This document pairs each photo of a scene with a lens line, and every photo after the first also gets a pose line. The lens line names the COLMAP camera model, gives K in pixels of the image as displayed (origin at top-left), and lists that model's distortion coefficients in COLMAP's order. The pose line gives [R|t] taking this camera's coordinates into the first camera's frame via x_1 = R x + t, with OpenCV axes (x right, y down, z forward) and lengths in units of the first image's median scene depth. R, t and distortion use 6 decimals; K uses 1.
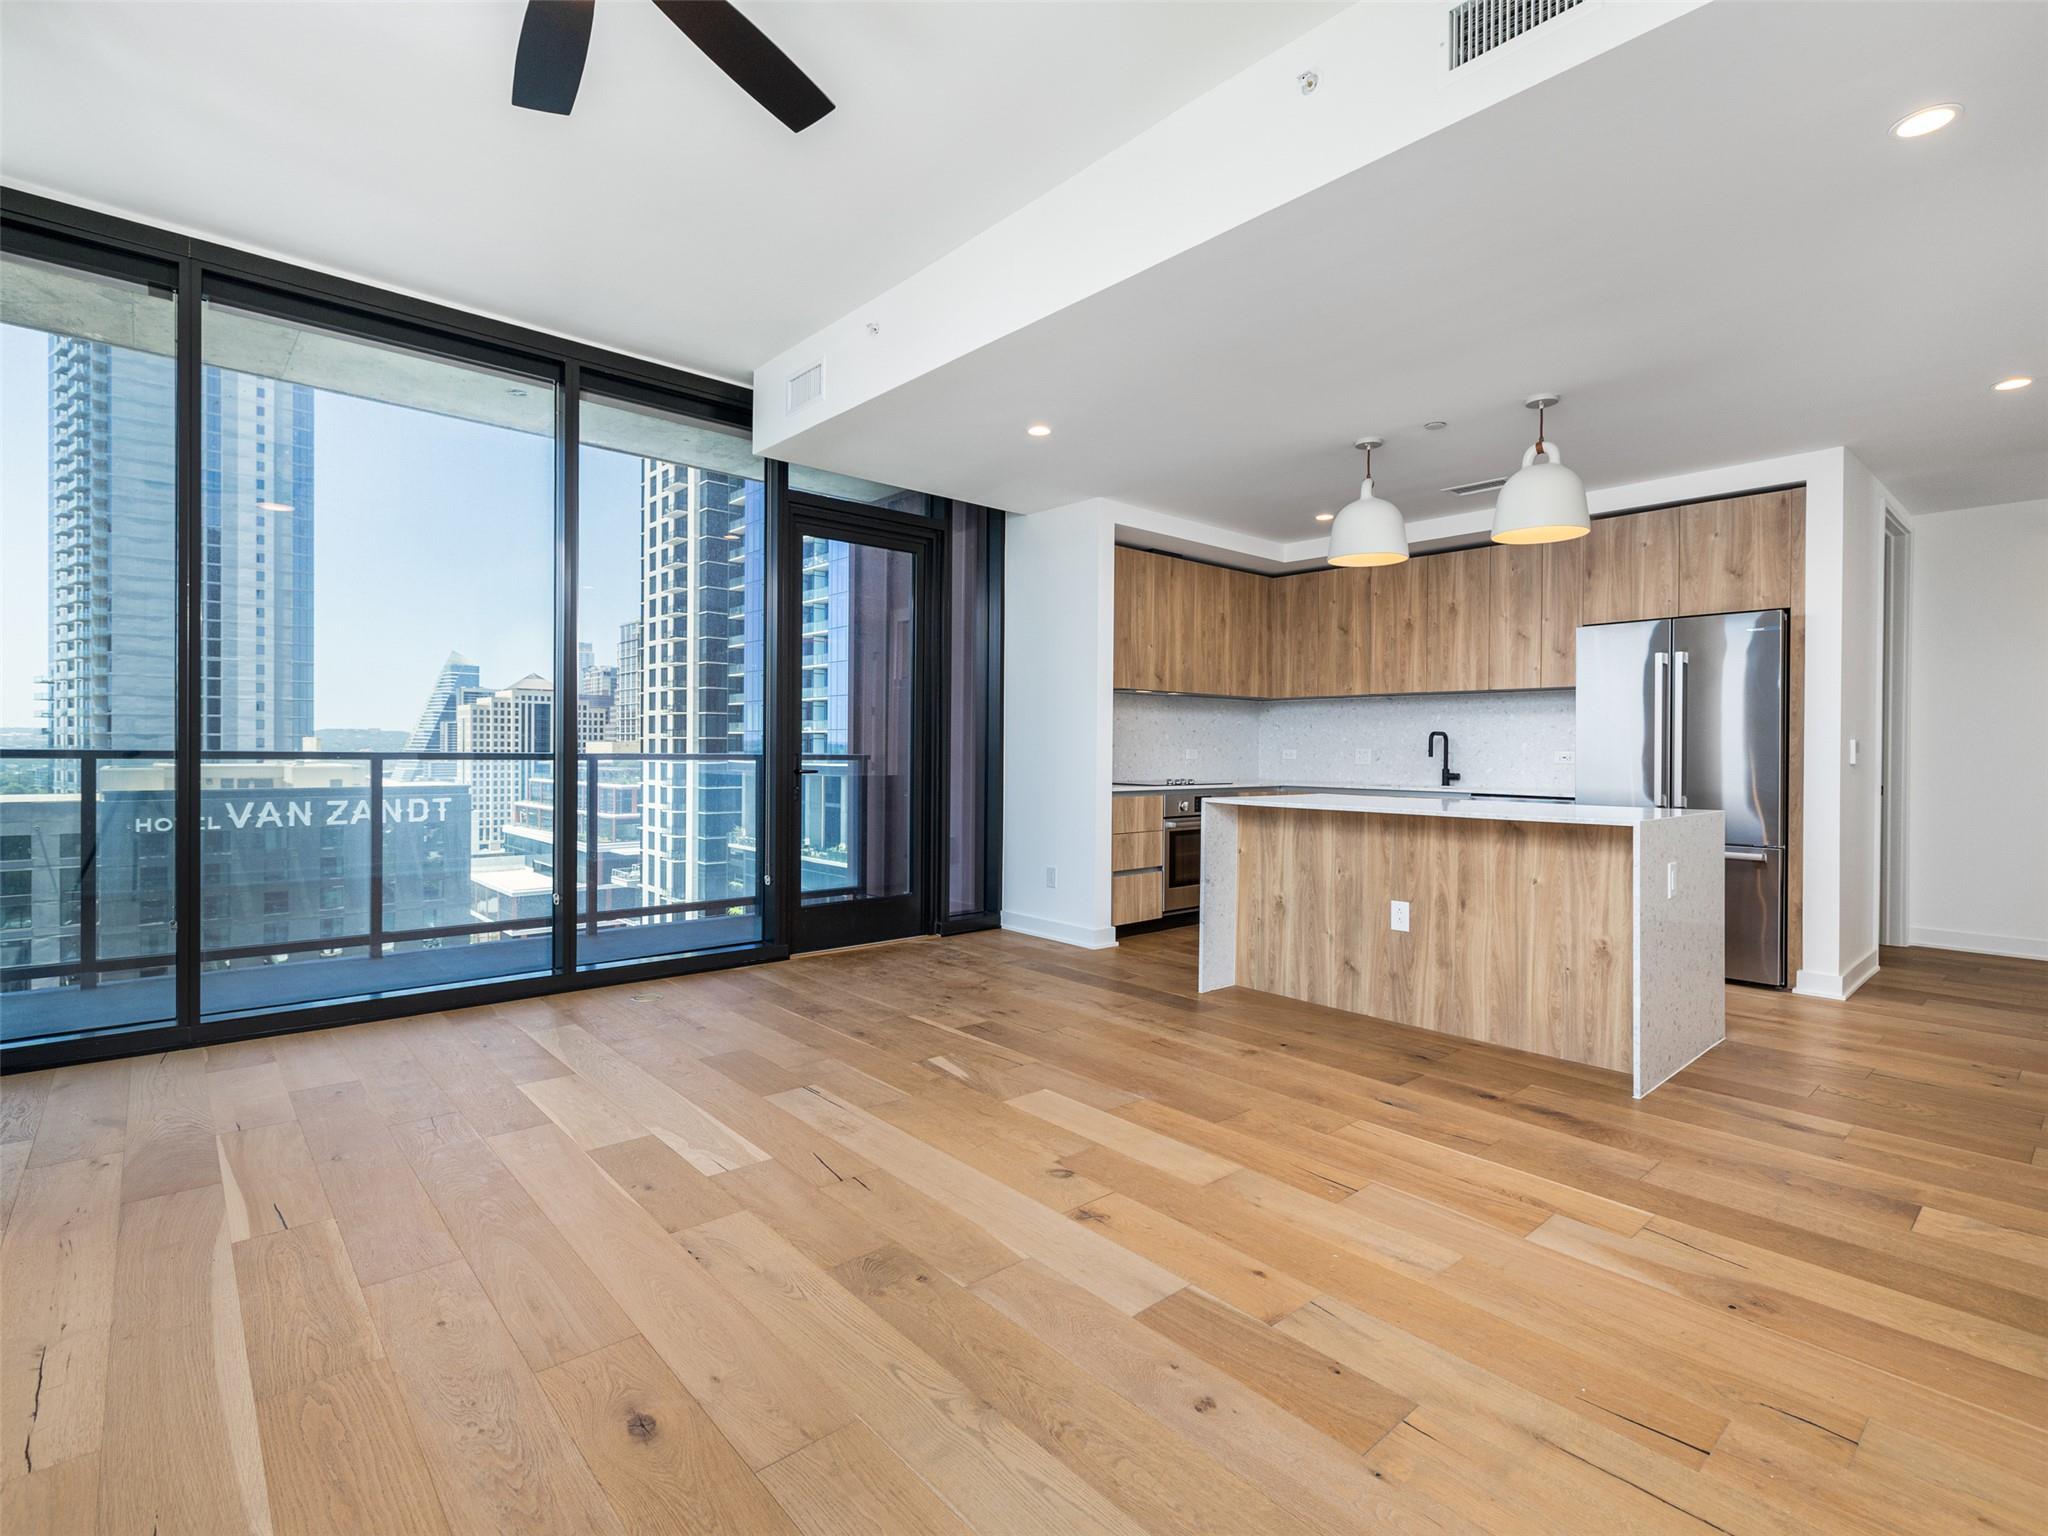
lens RADIAL K [[980.8, 0, 1022.6], [0, 980.8, 758.3], [0, 0, 1]] dist [0.000268, 0.000171]
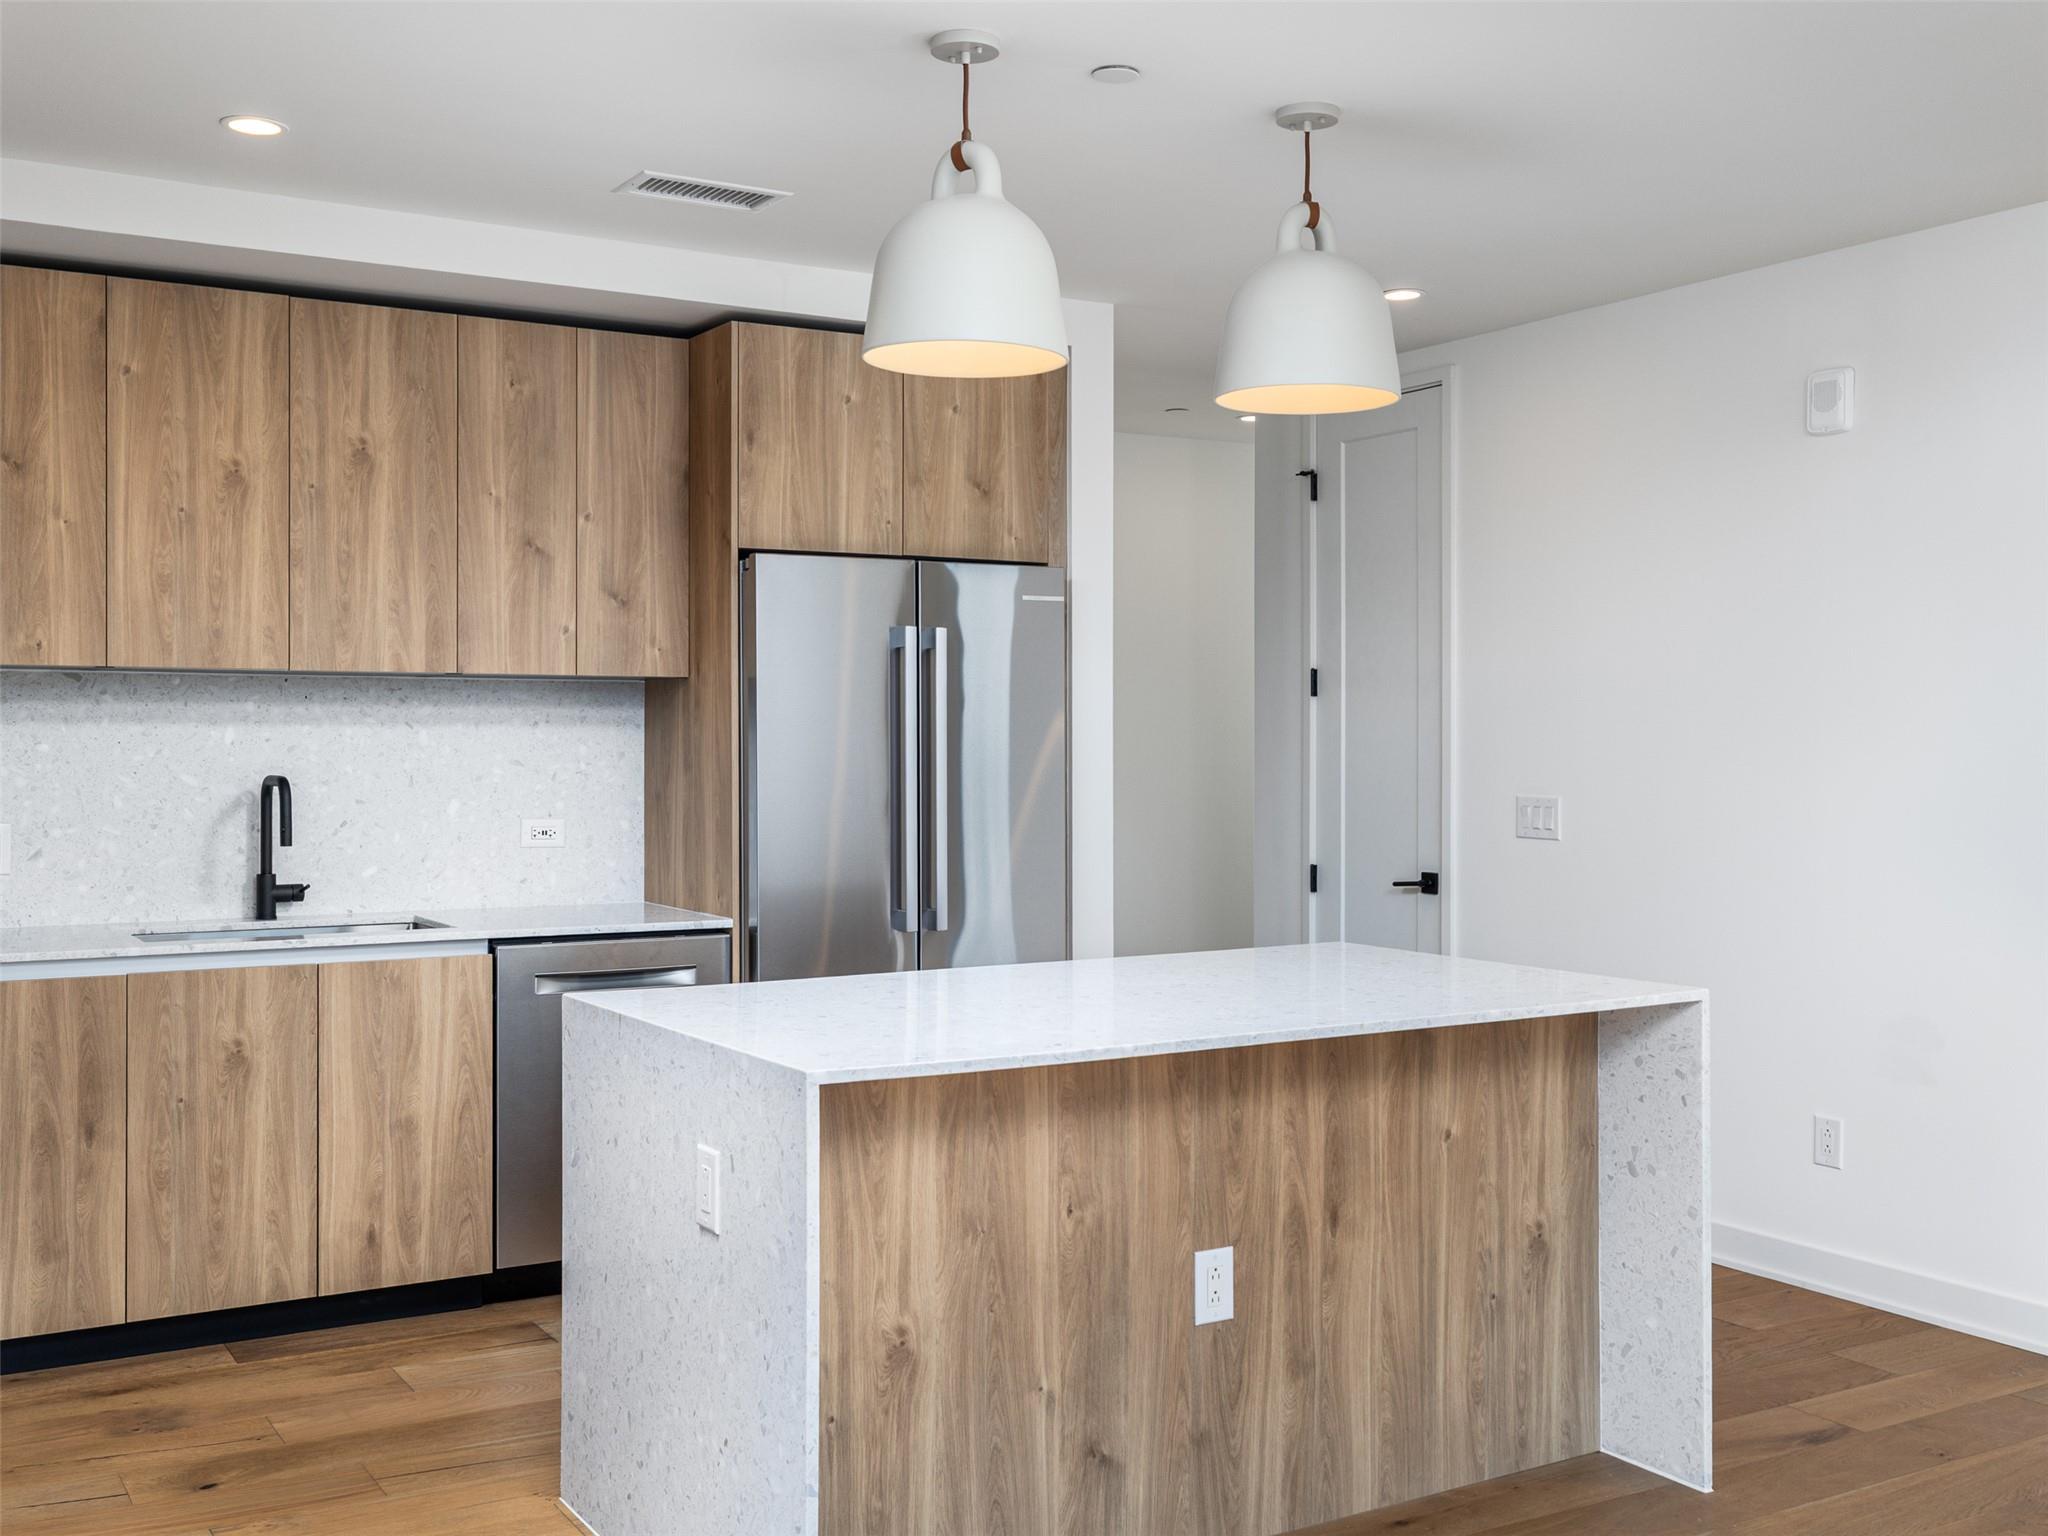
lens RADIAL K [[2056.0, 0, 1018.9], [0, 2056.0, 755.0], [0, 0, 1]] dist [0.003067, 0.004249]
pose [[0.179796, -0.017308, 0.983552, -0.411050], [0.008780, 0.999834, 0.015990, -0.064142], [-0.983665, 0.005760, 0.179918, 0.834694]]
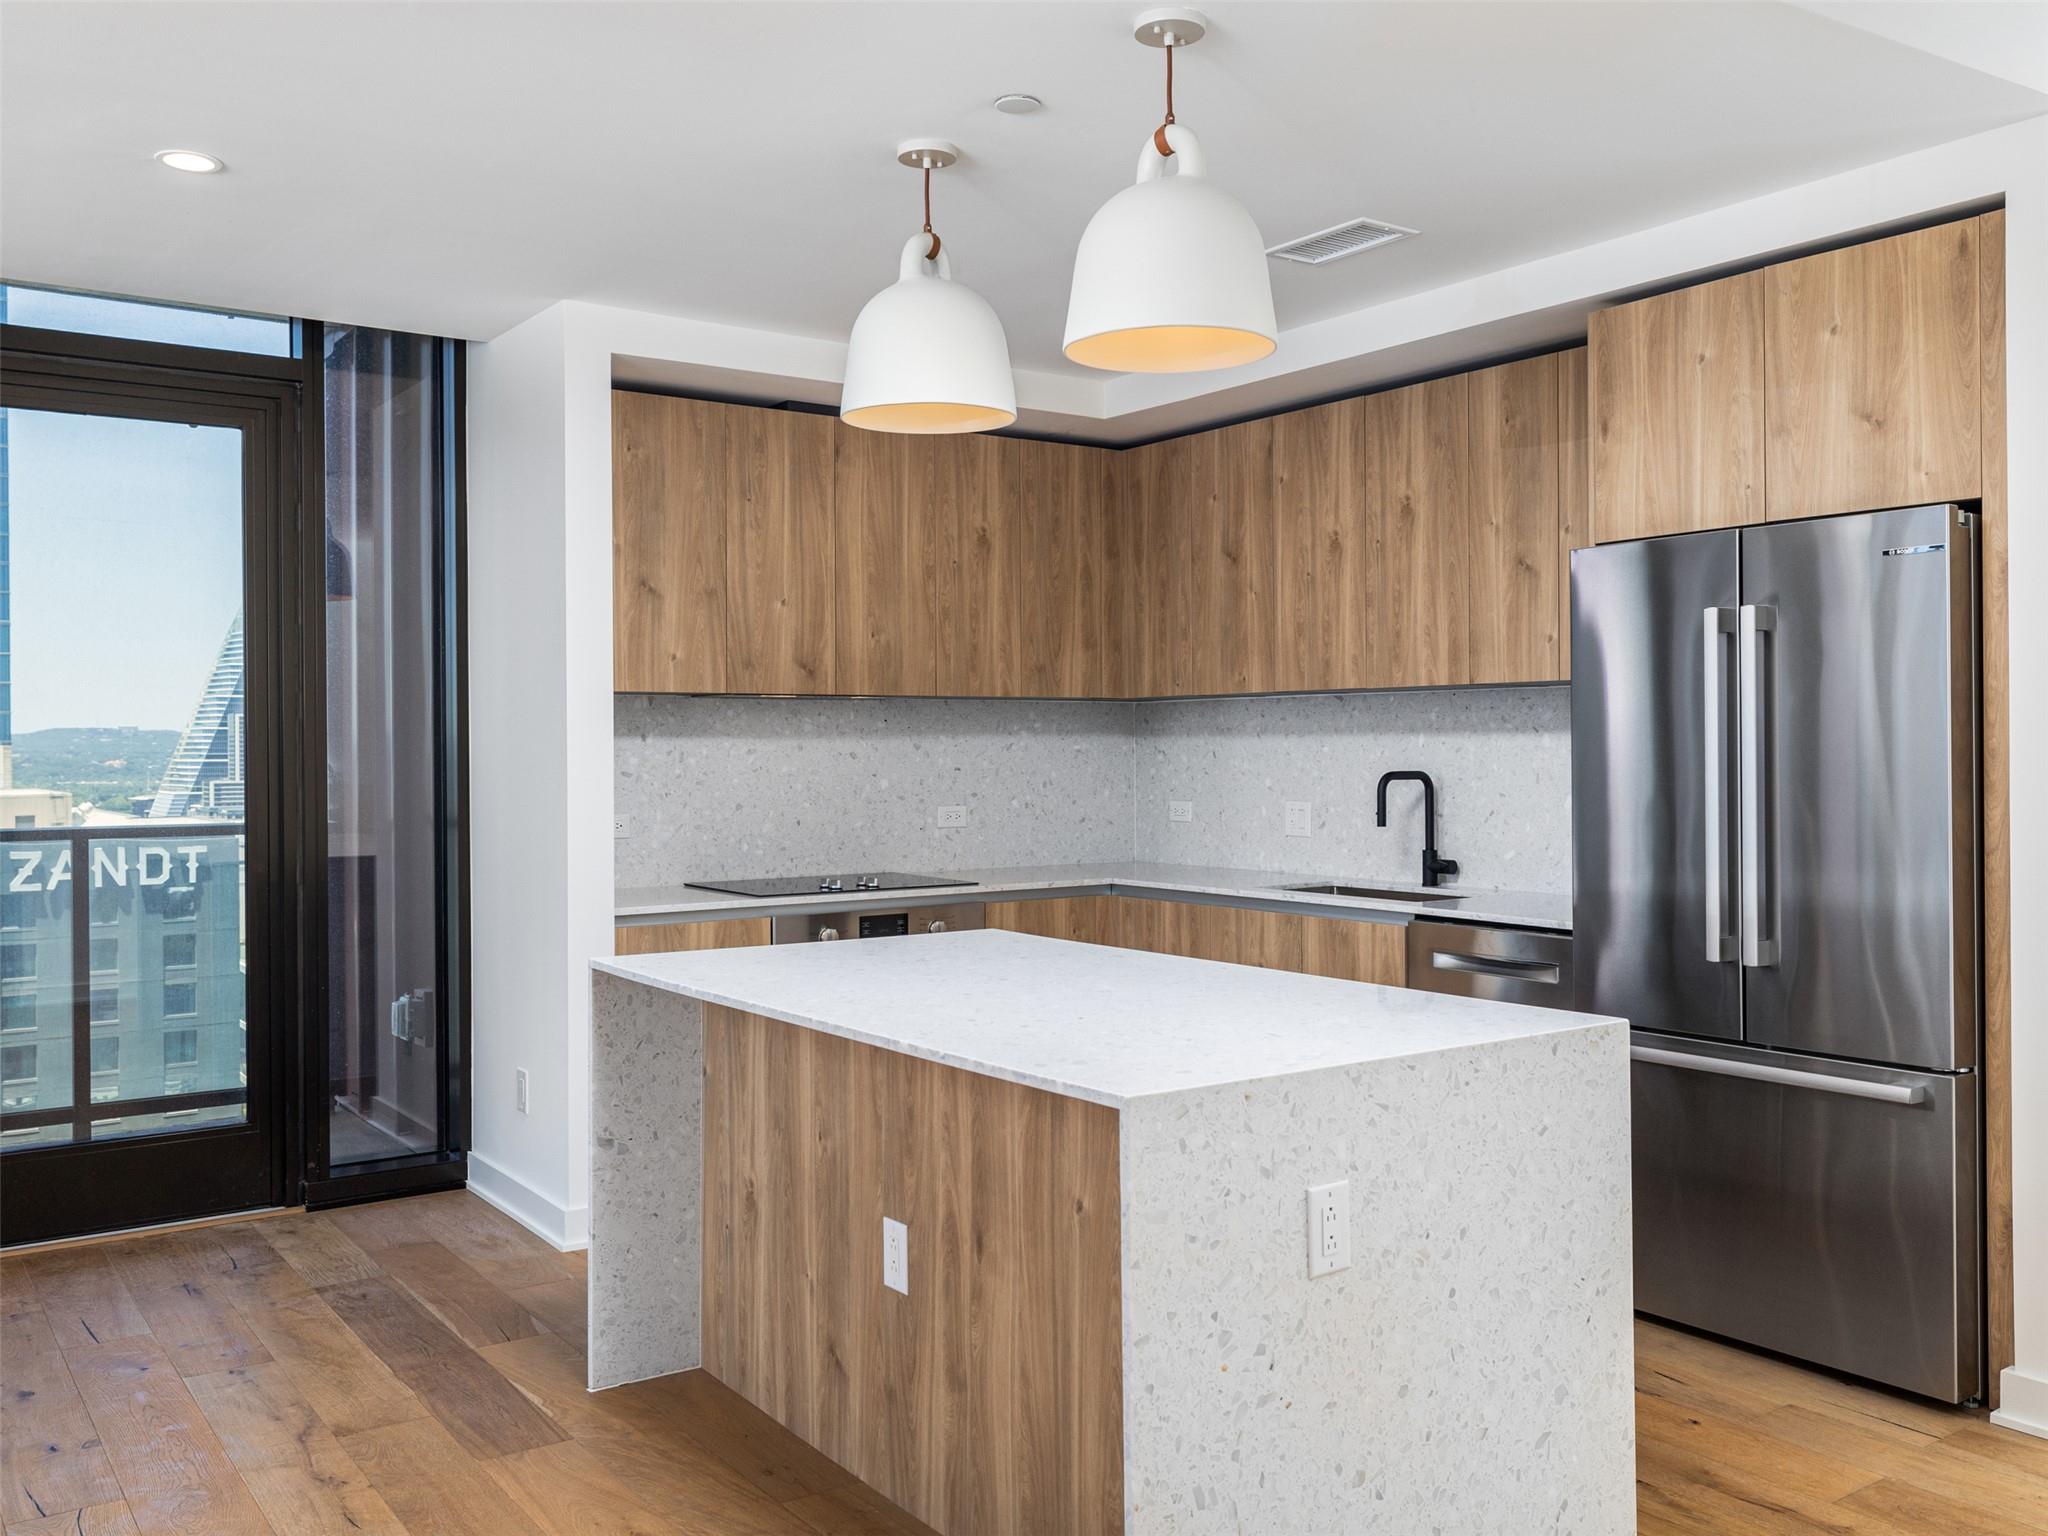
lens RADIAL K [[1725.8, 0, 1028.0], [0, 1725.8, 762.6], [0, 0, 1]] dist [-0.004295, -0.005306]
pose [[0.994739, -0.012286, -0.101701, 0.469317], [0.012210, 0.999925, -0.001363, -0.046282], [0.101710, 0.000114, 0.994814, 0.235654]]
